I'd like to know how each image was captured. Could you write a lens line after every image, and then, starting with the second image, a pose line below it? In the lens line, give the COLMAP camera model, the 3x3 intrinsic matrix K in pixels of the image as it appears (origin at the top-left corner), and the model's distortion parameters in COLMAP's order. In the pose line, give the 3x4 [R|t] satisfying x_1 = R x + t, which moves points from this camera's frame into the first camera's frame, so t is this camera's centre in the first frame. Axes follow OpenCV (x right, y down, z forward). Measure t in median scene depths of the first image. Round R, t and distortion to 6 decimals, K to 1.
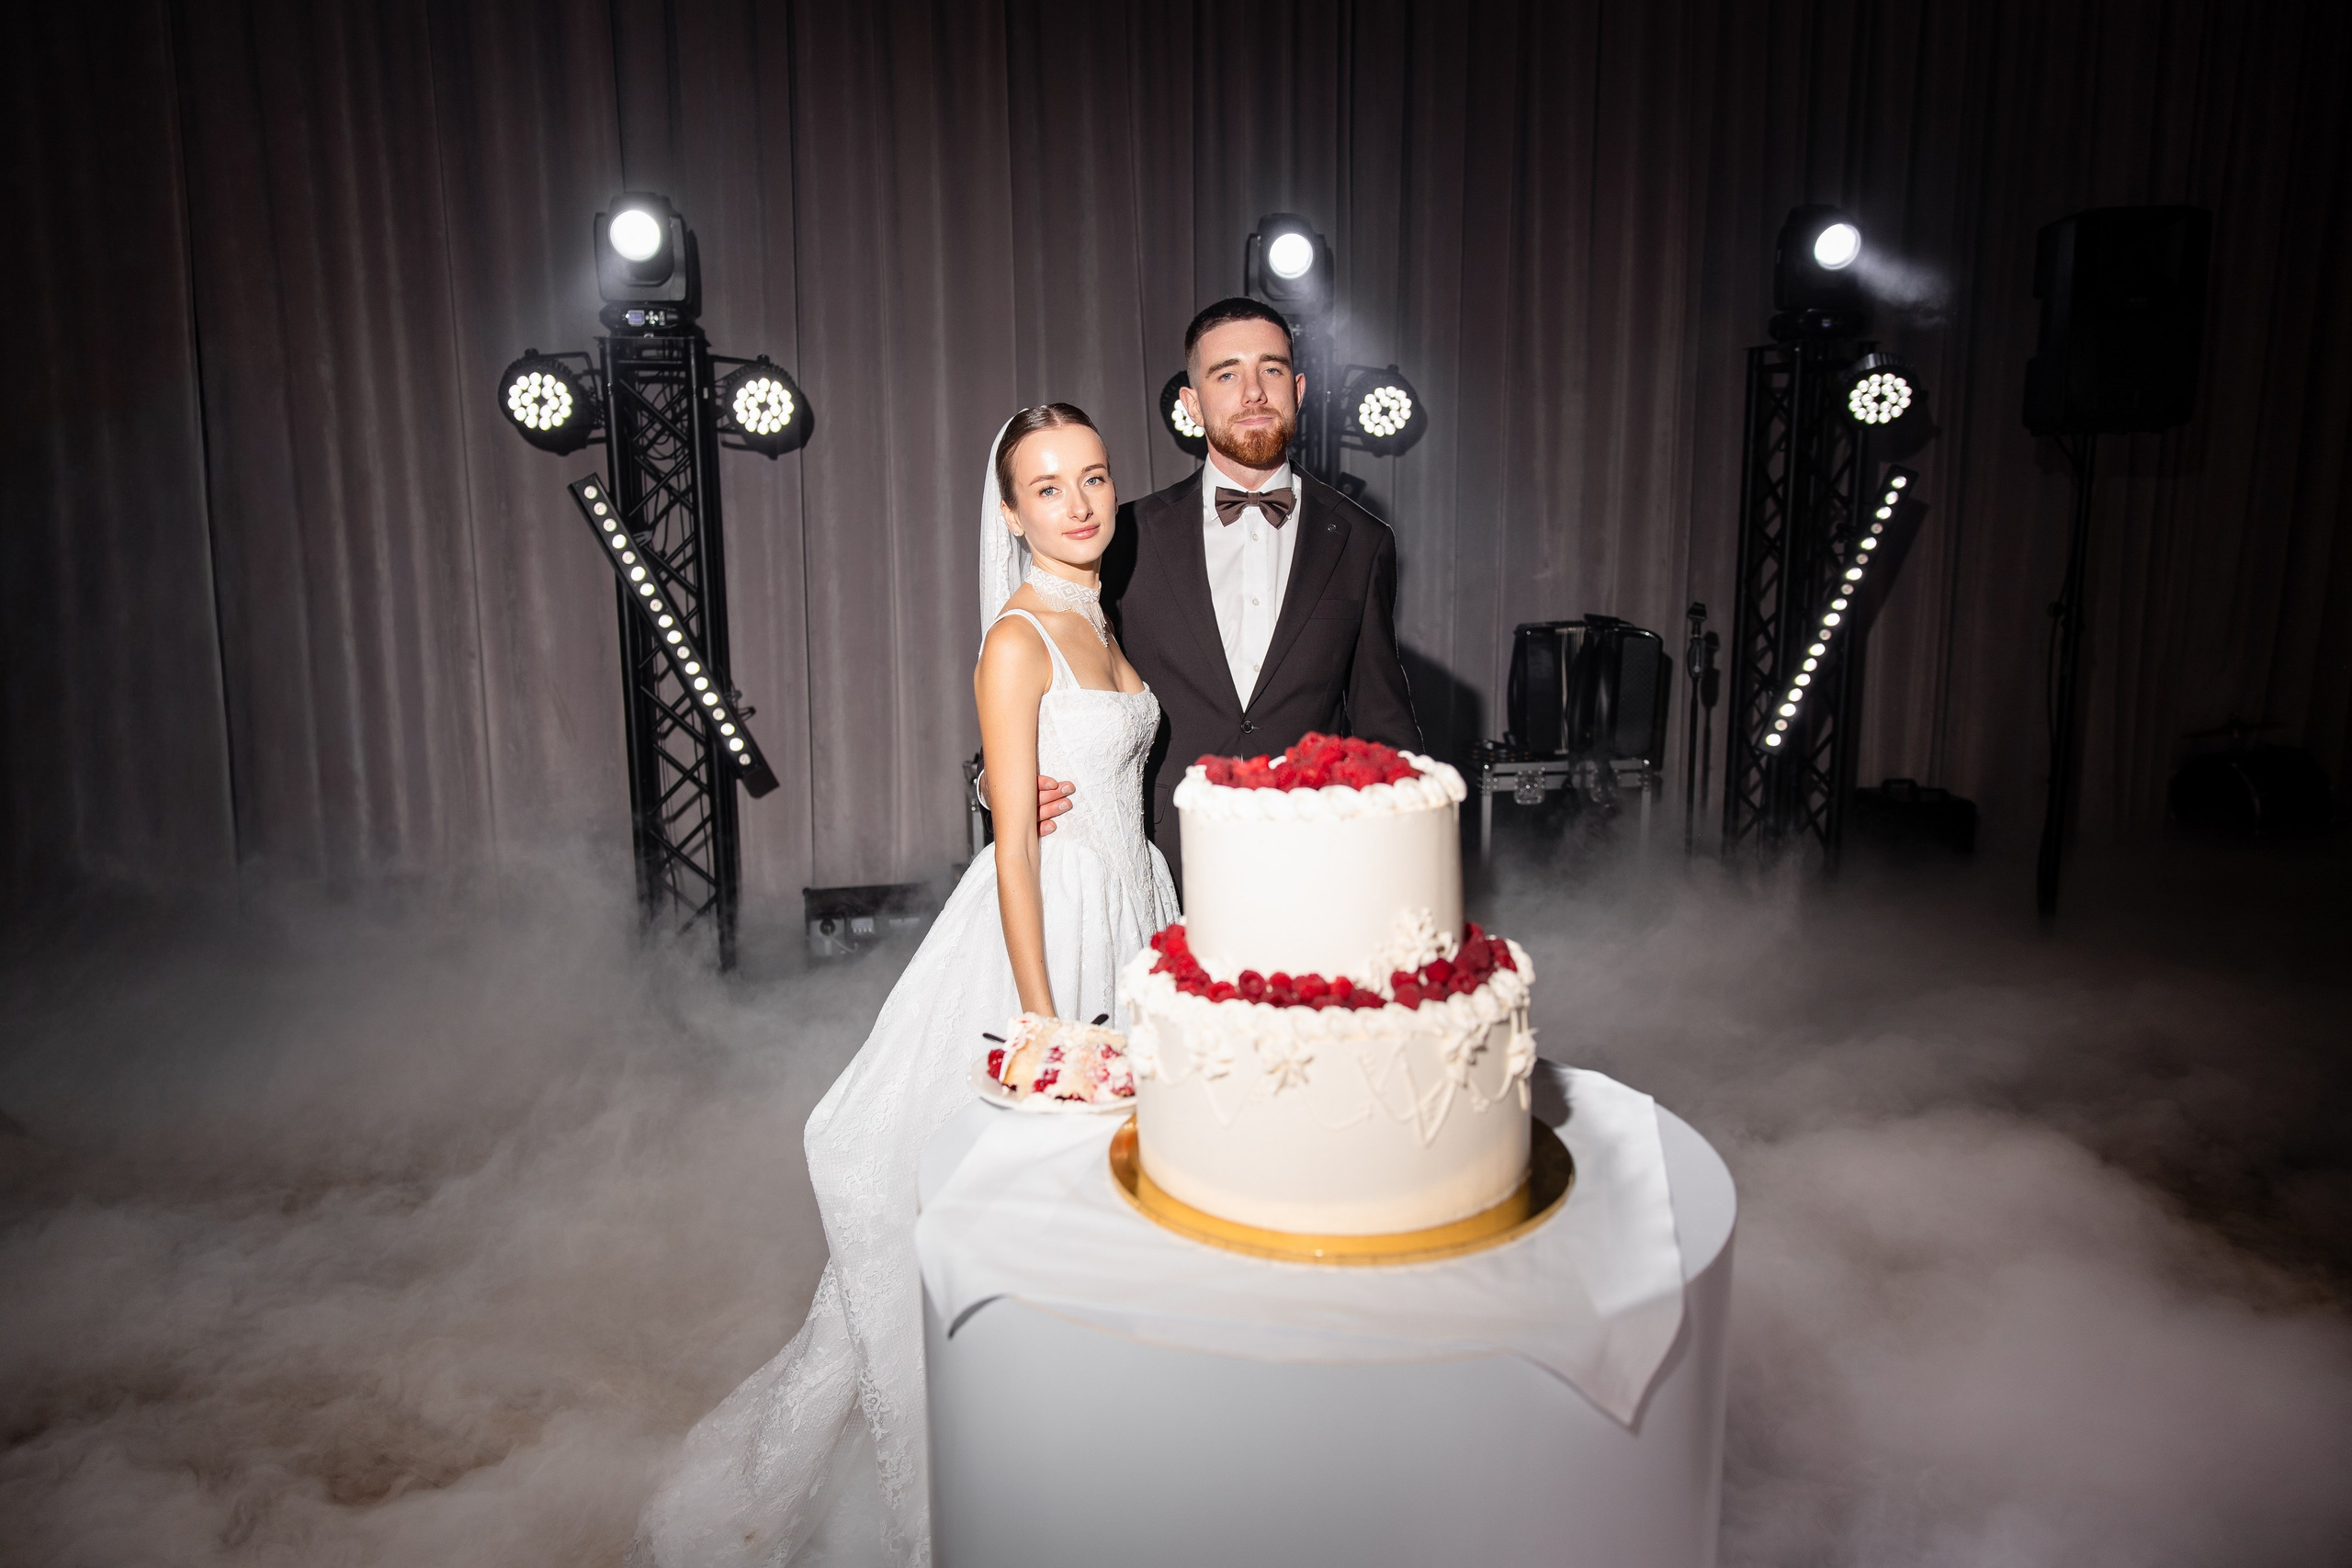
lens RADIAL K [[1570.0, 0, 1181.2], [0, 1570.0, 775.1], [0, 0, 1]] dist [0.005625, -0.000609]
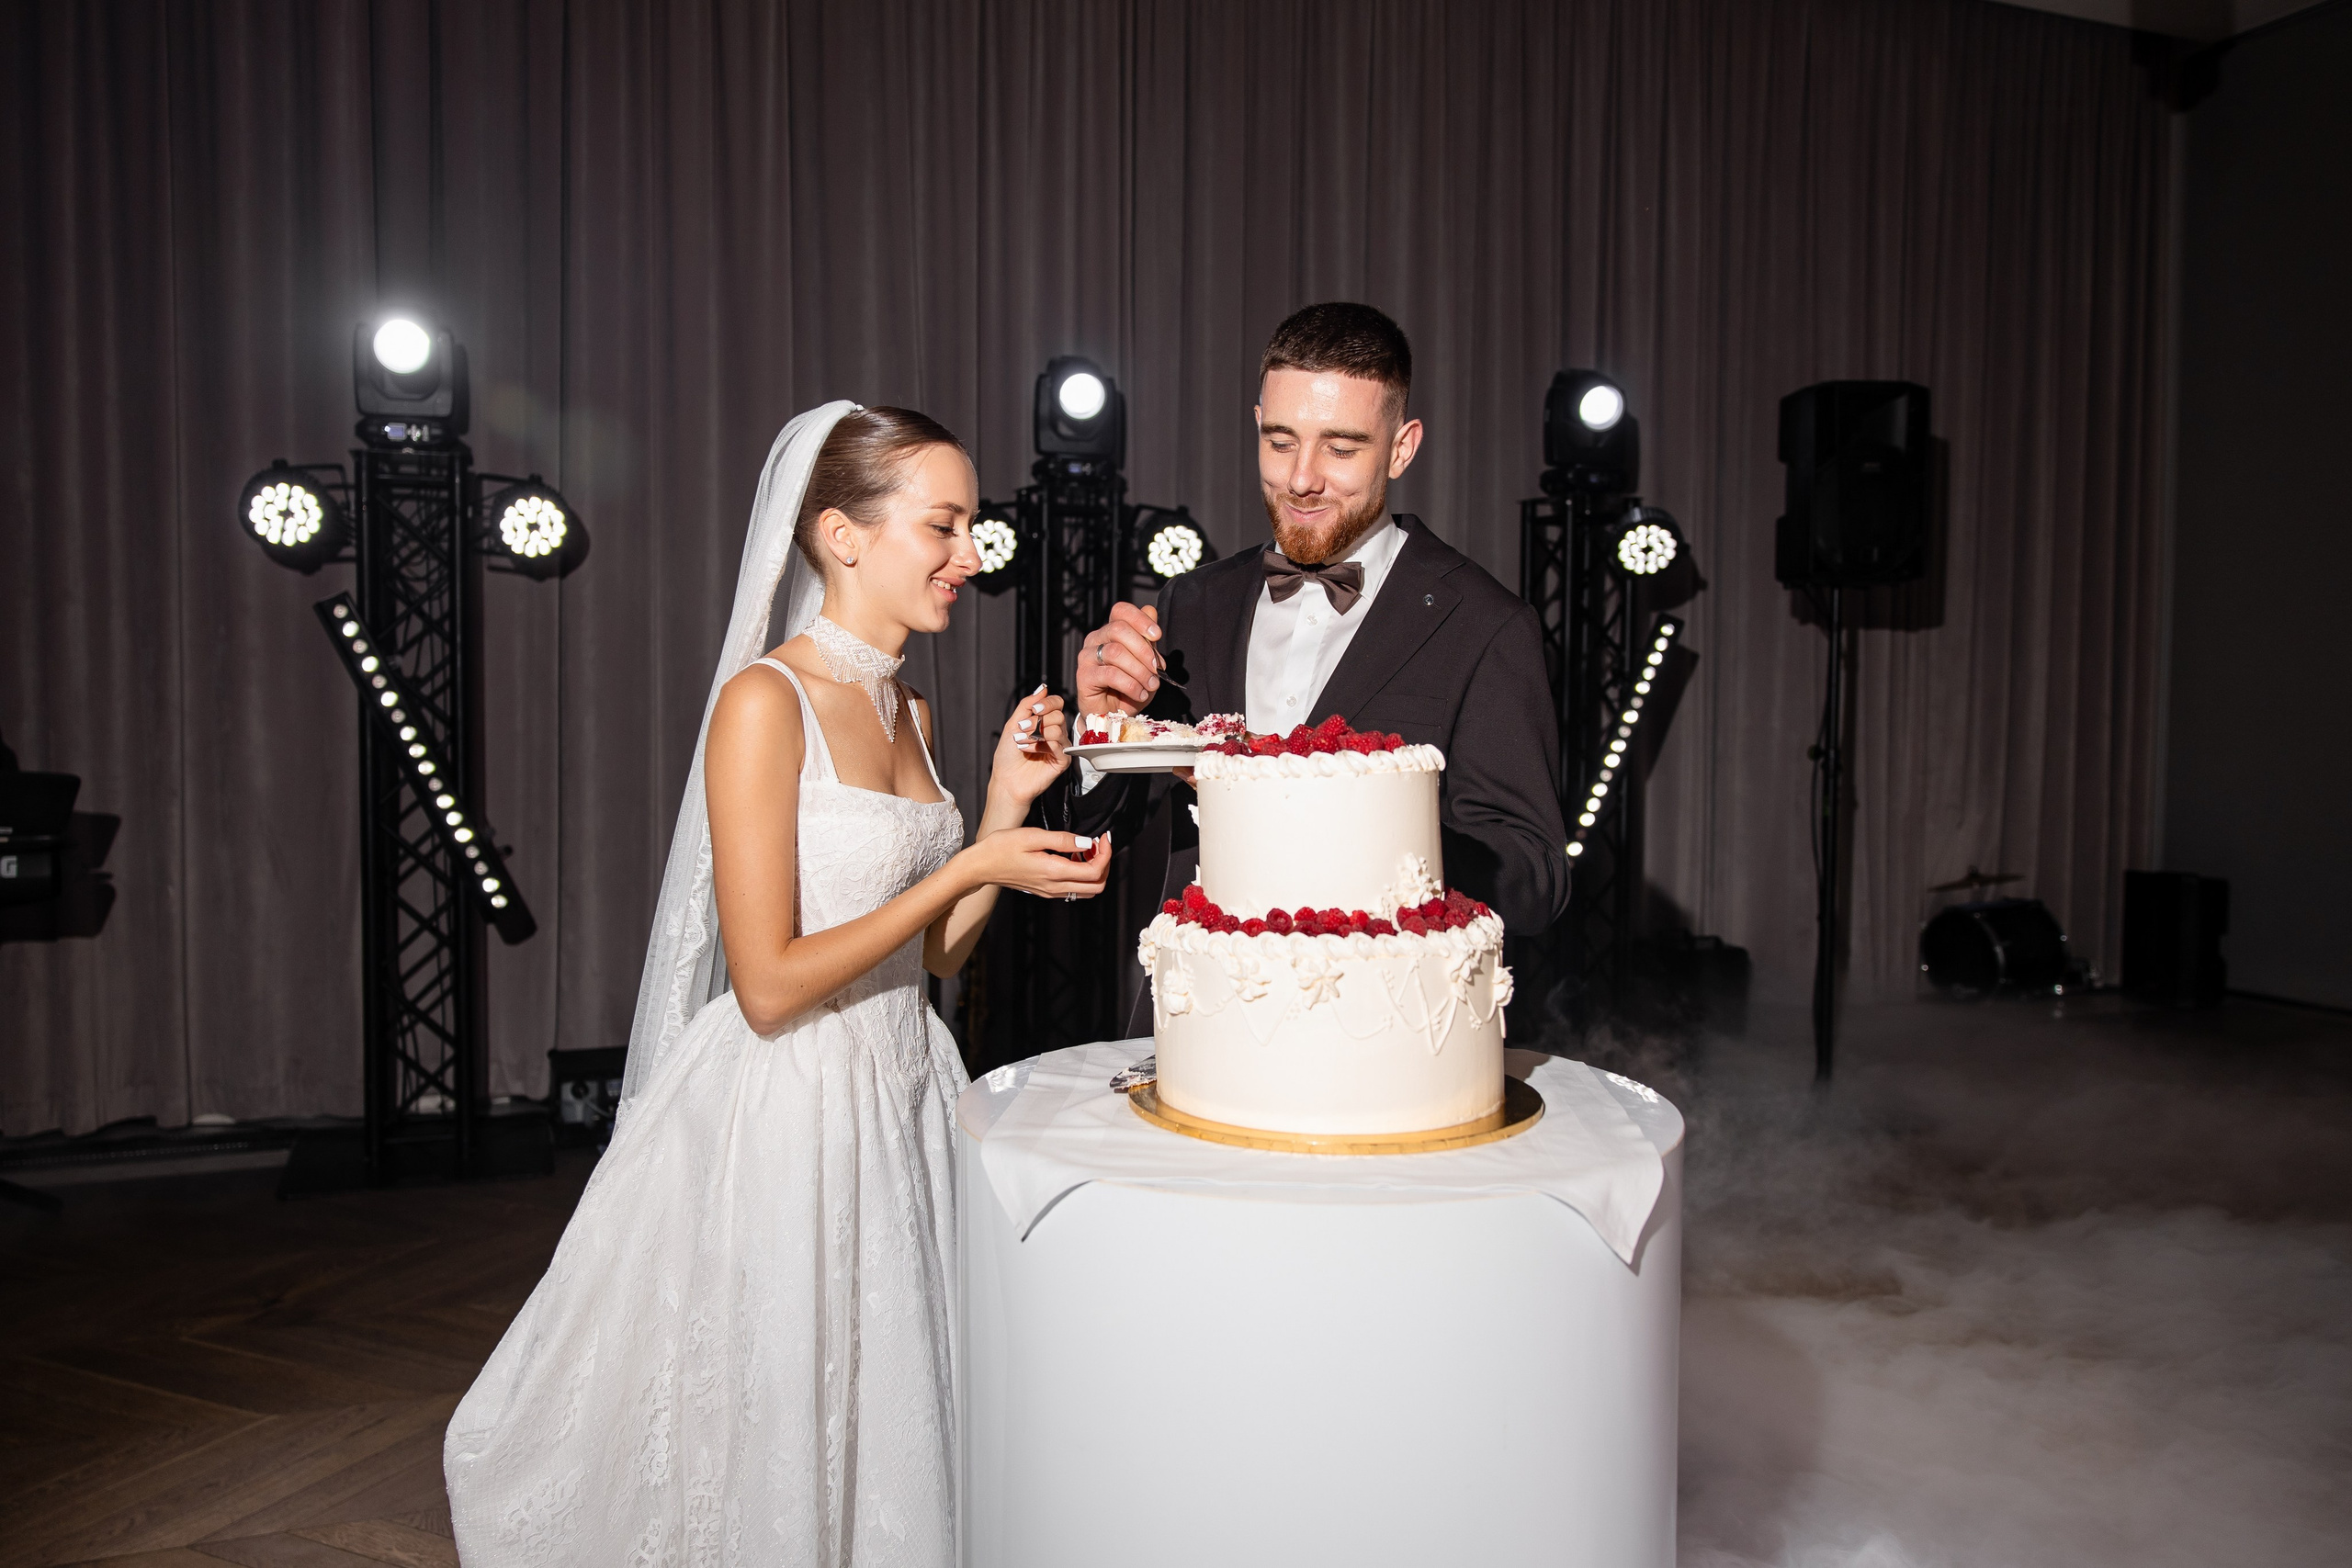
lens RADIAL K [[1714.2, 0, 1145.9], [0, 1714.2, 765.7], [0, 0, 1]] dist [0.004357, 0.005627]
pose [[0.988914, 0.006155, 0.148362, -0.052610], [0.012176, 0.992415, -0.122330, 0.038191], [-0.147989, 0.122781, 0.981338, -0.050333]]
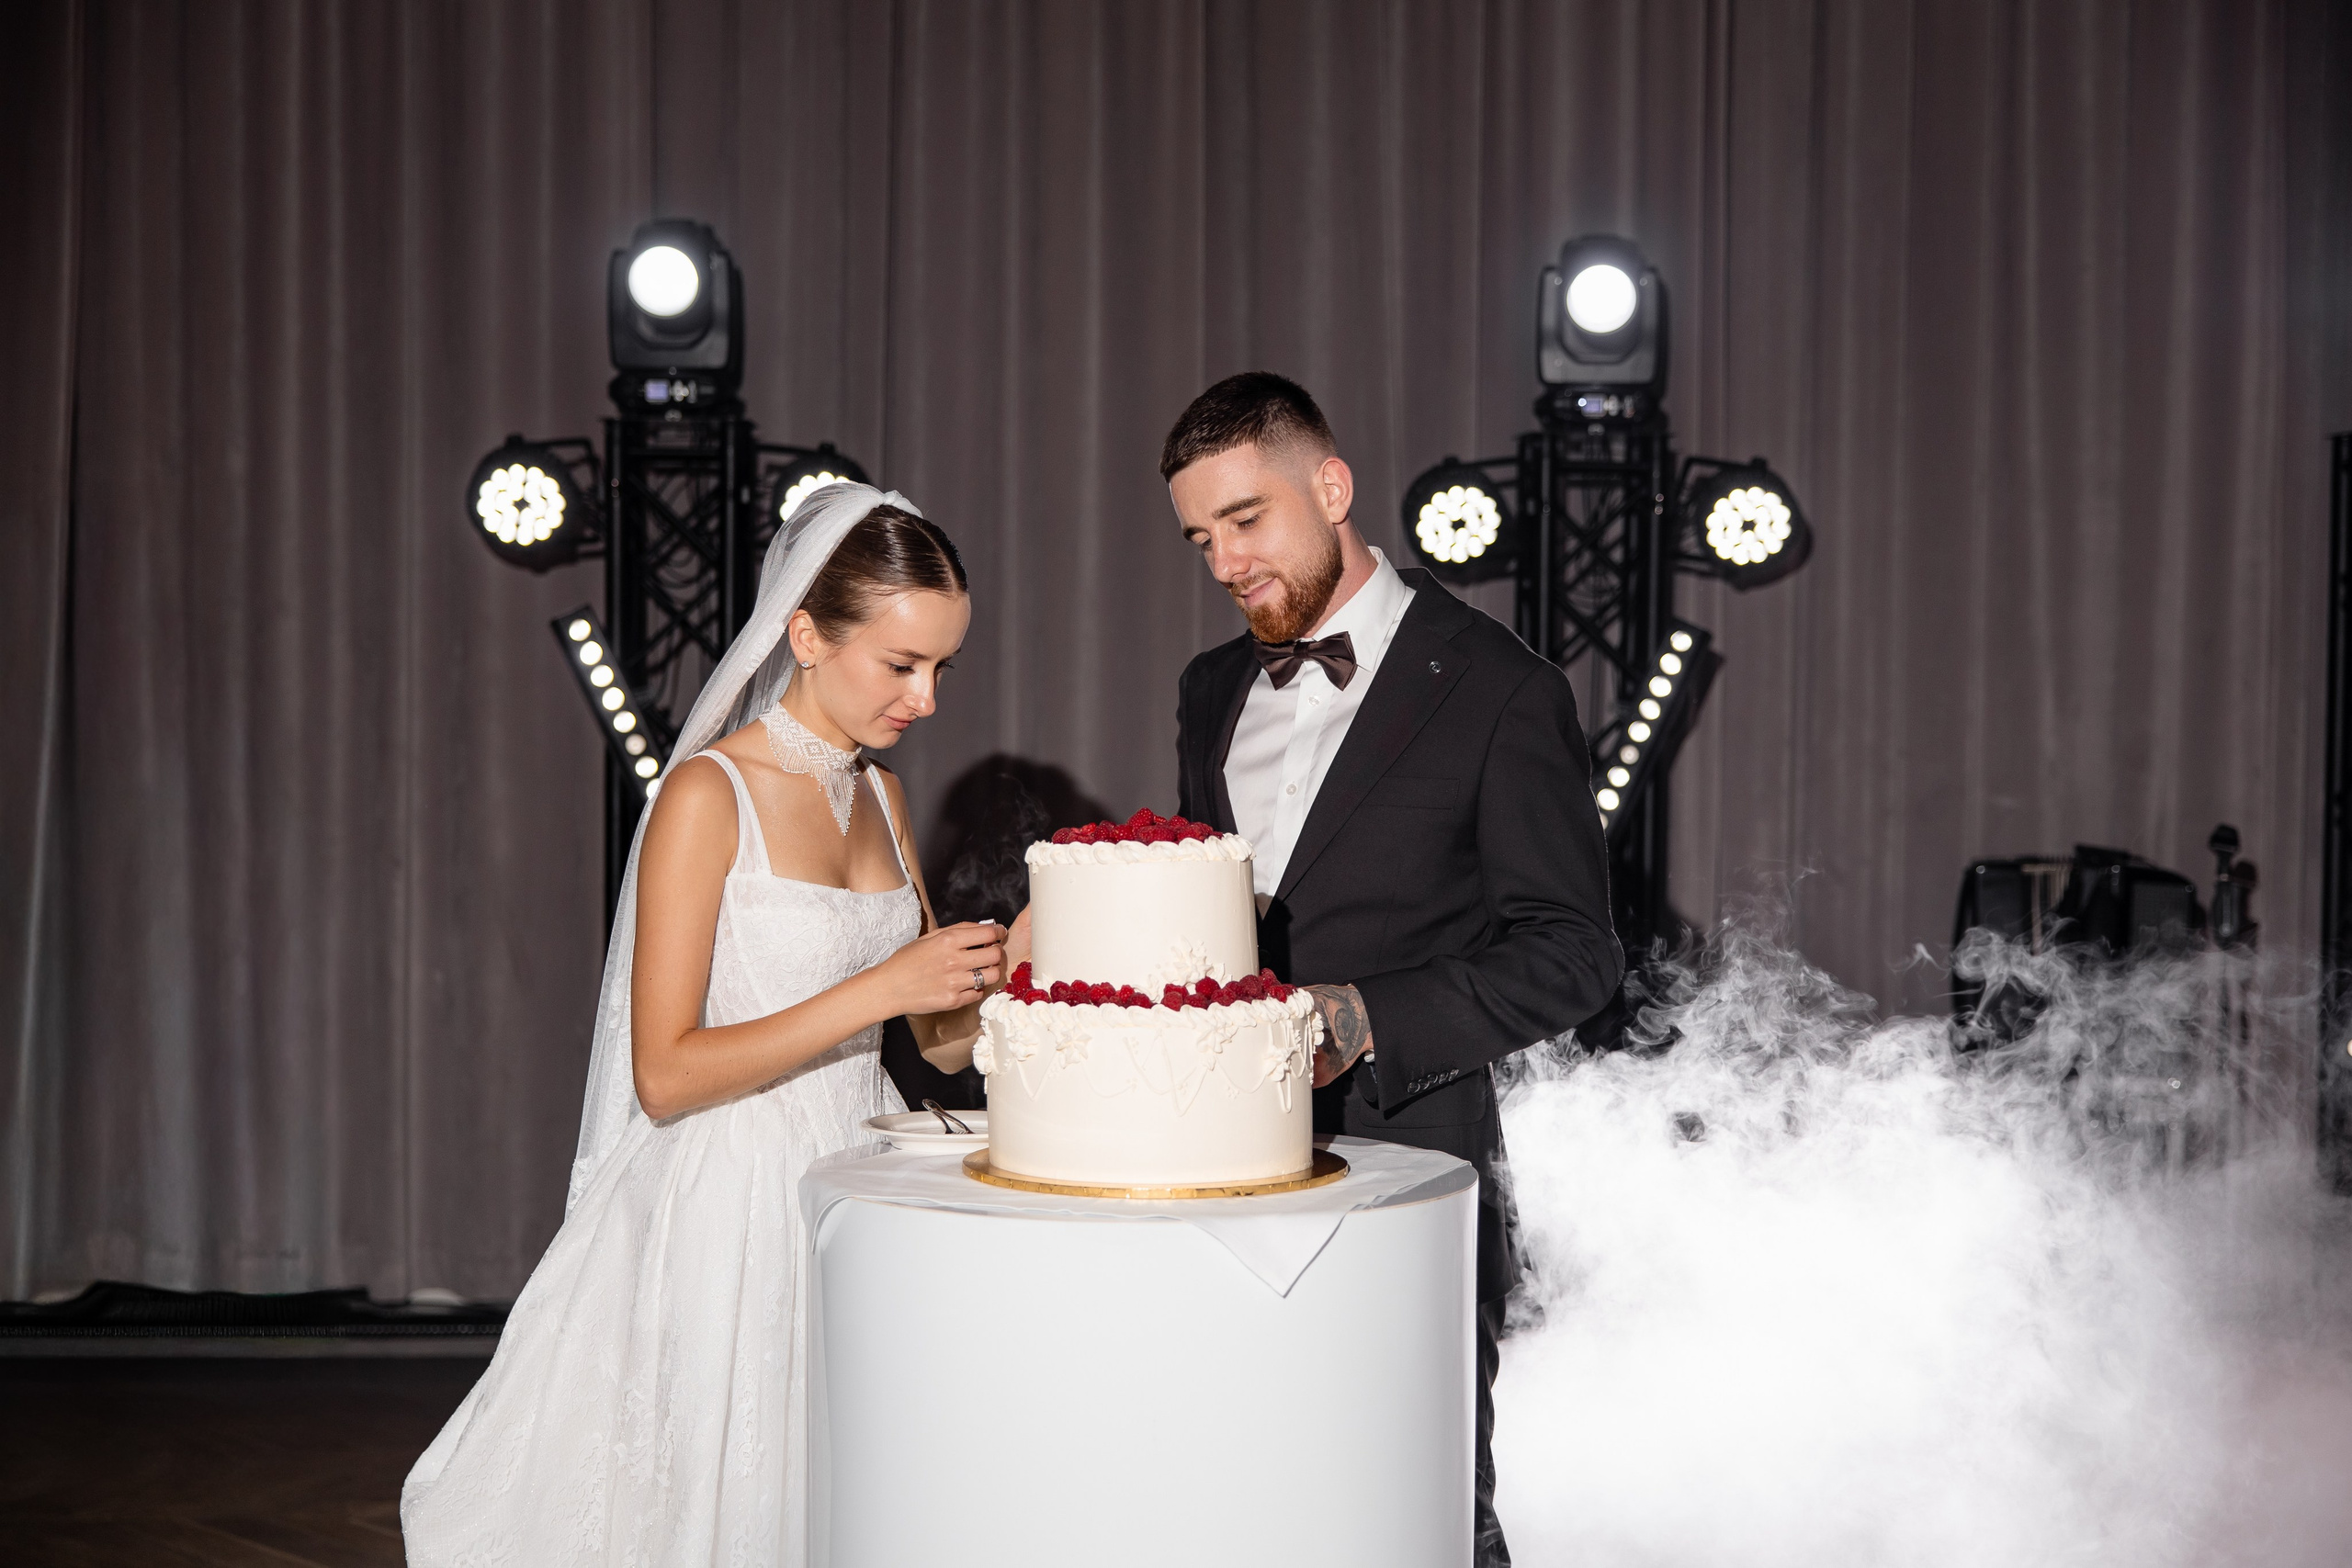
lens RADIAL K [[3197.7, 0, 1176.0], [0, 3197.7, 784.0], [0, 0, 1]] dist [0.016167, 0.083009]
pose [[0.986044, 0.021764, -0.165056, 0.125518], [-0.044451, 0.989843, -0.135036, 0.069414], [0.160440, 0.140489, 0.976996, -0.347161]]
